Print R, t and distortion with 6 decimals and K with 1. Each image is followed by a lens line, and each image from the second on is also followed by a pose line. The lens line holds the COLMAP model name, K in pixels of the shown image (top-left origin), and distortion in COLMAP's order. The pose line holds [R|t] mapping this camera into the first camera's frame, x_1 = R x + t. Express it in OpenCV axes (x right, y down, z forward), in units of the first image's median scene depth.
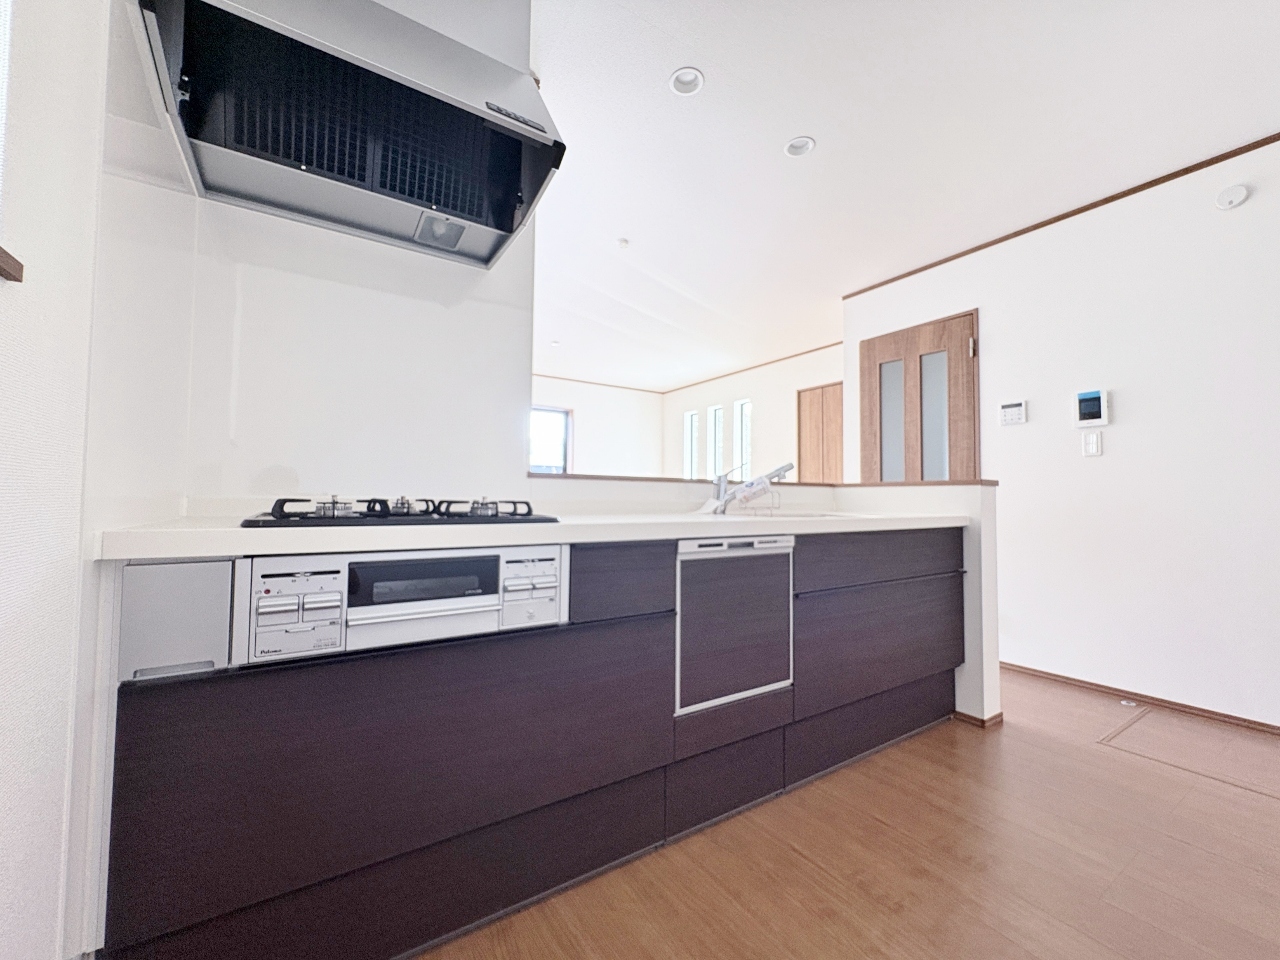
lens RADIAL K [[516.6, 0, 640.0], [0, 516.6, 480.0], [0, 0, 1]] dist [0.001538, -0.000010]
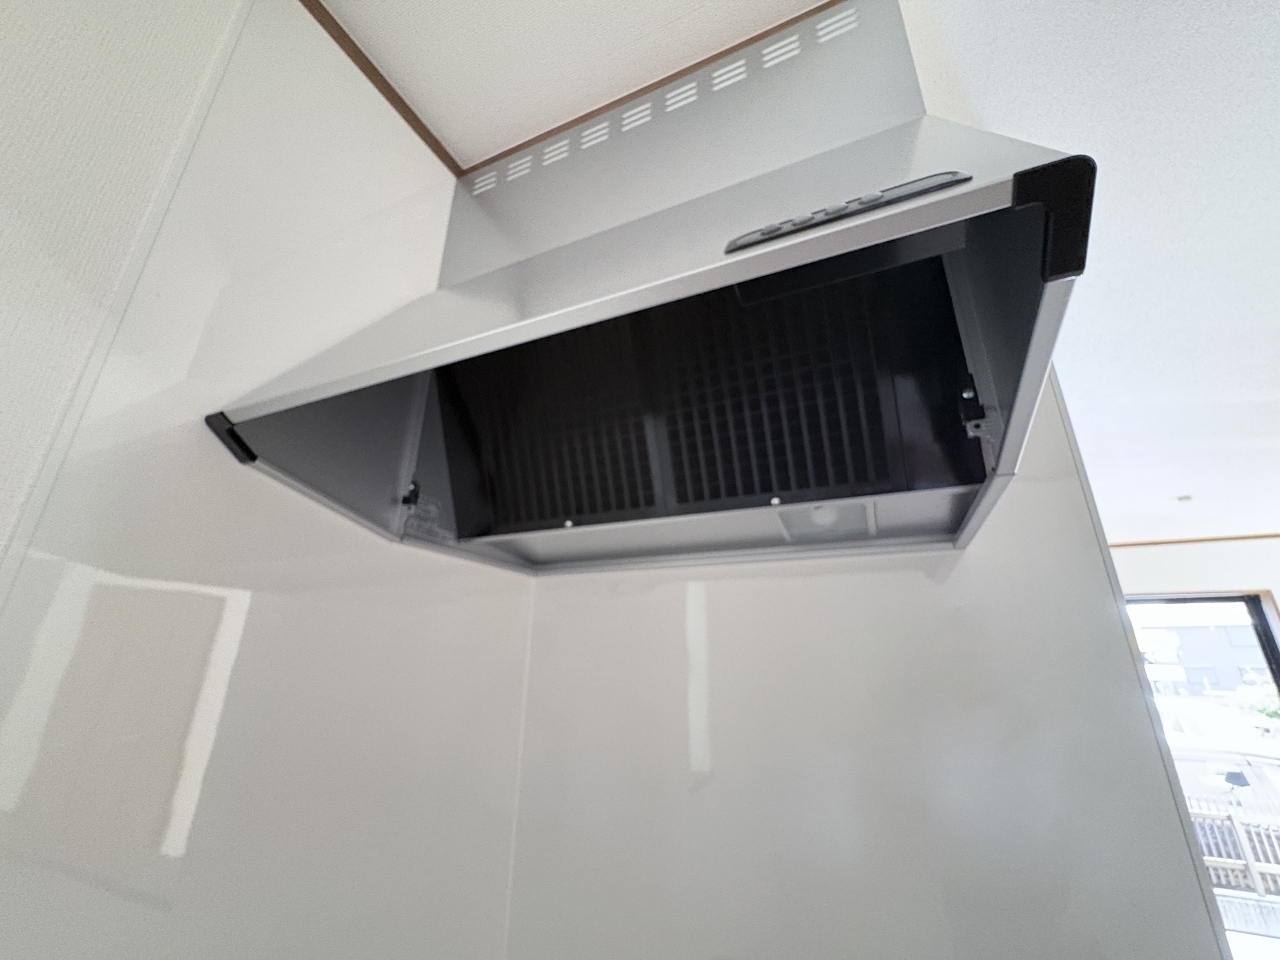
lens RADIAL K [[516.6, 0, 640.0], [0, 516.6, 480.0], [0, 0, 1]] dist [0.001538, -0.000010]
pose [[0.535657, -0.283677, -0.795361, -0.100551], [0.026025, 0.946983, -0.320228, -0.420617], [0.844034, 0.150834, 0.514641, 0.692012]]
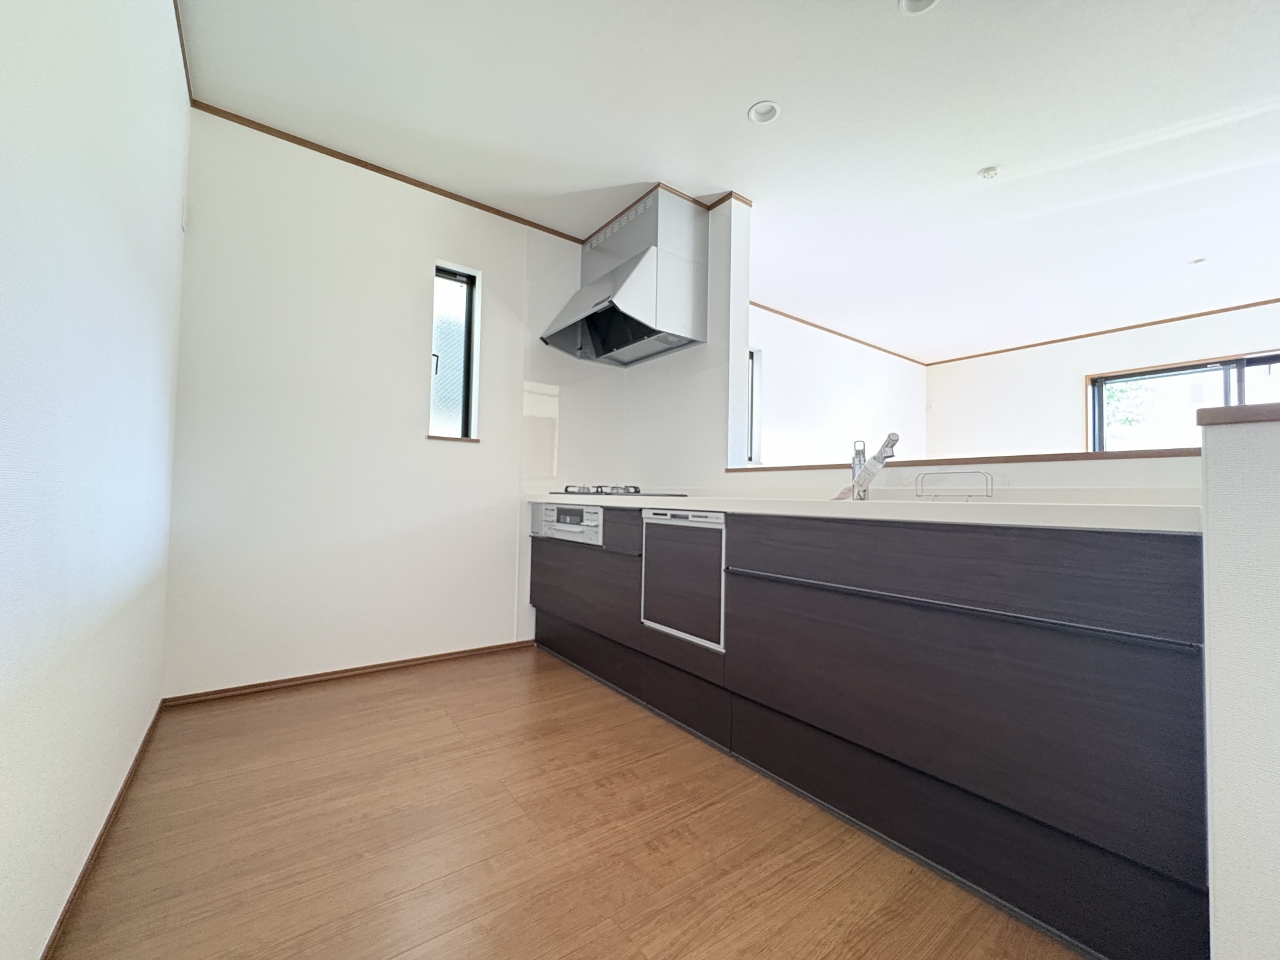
lens RADIAL K [[516.6, 0, 640.0], [0, 516.6, 480.0], [0, 0, 1]] dist [0.001538, -0.000010]
pose [[0.057897, -0.039898, -0.997525, 1.586859], [0.020305, 0.999041, -0.038780, 0.088839], [0.998116, -0.018010, 0.058652, 0.889701]]
